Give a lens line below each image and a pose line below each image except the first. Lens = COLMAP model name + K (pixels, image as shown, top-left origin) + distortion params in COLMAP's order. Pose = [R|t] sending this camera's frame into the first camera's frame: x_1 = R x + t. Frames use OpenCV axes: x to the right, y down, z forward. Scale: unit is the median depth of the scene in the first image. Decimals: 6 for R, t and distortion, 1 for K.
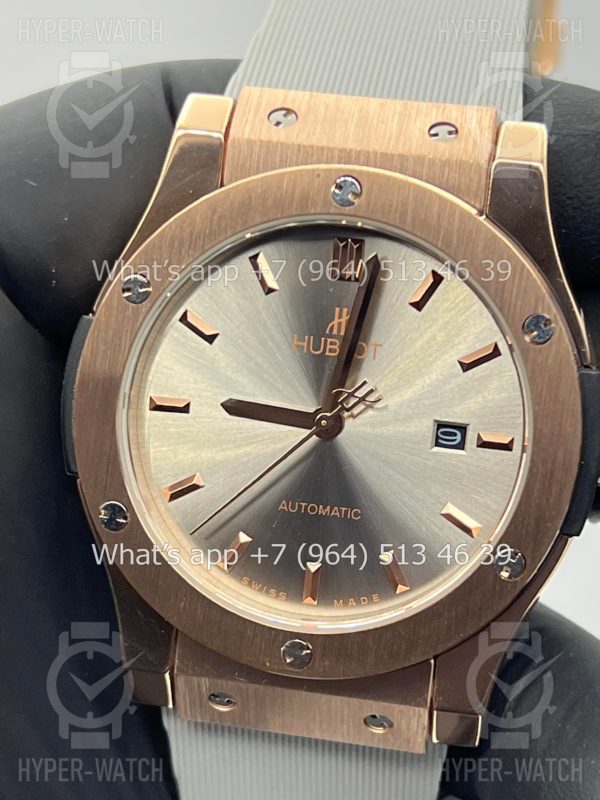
lens RADIAL K [[1794.8, 0, 303.1], [0, 1794.8, 452.7], [0, 0, 1]] dist [0.282604, 0.000000]
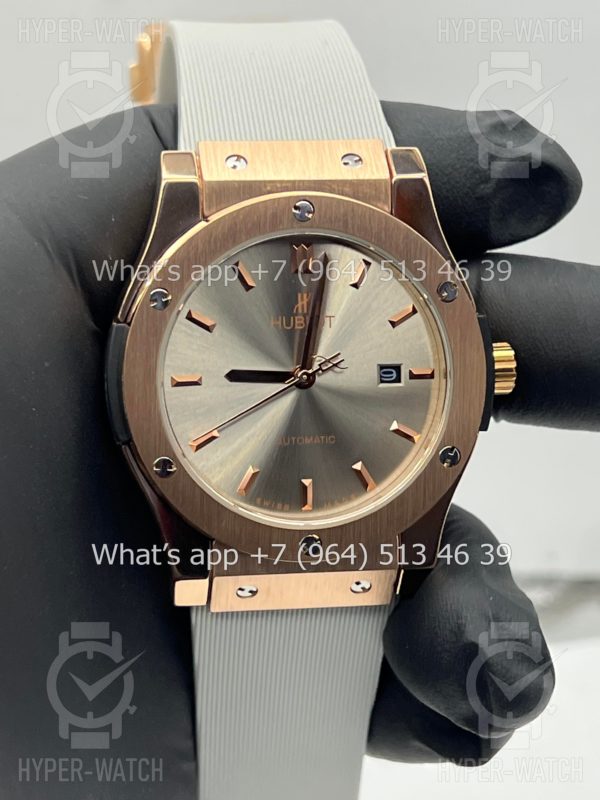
lens RADIAL K [[1794.8, 0, 296.2], [0, 1794.8, 402.9], [0, 0, 1]] dist [0.282604, 0.000000]
pose [[0.952141, -0.141977, 0.270683, -0.370188], [0.143166, 0.989578, 0.015454, -0.019280], [-0.270056, 0.024038, 0.962544, -0.329715]]
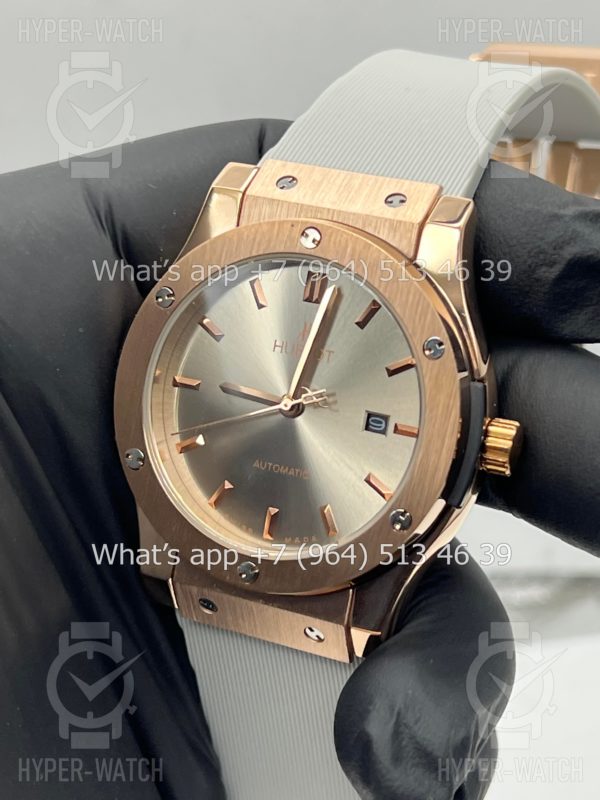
lens RADIAL K [[1794.8, 0, 295.4], [0, 1794.8, 397.9], [0, 0, 1]] dist [0.282604, 0.000000]
pose [[0.963832, 0.087045, -0.251896, 0.359111], [-0.101511, 0.993817, -0.044988, 0.038352], [0.246422, 0.068931, 0.966708, -0.312878]]
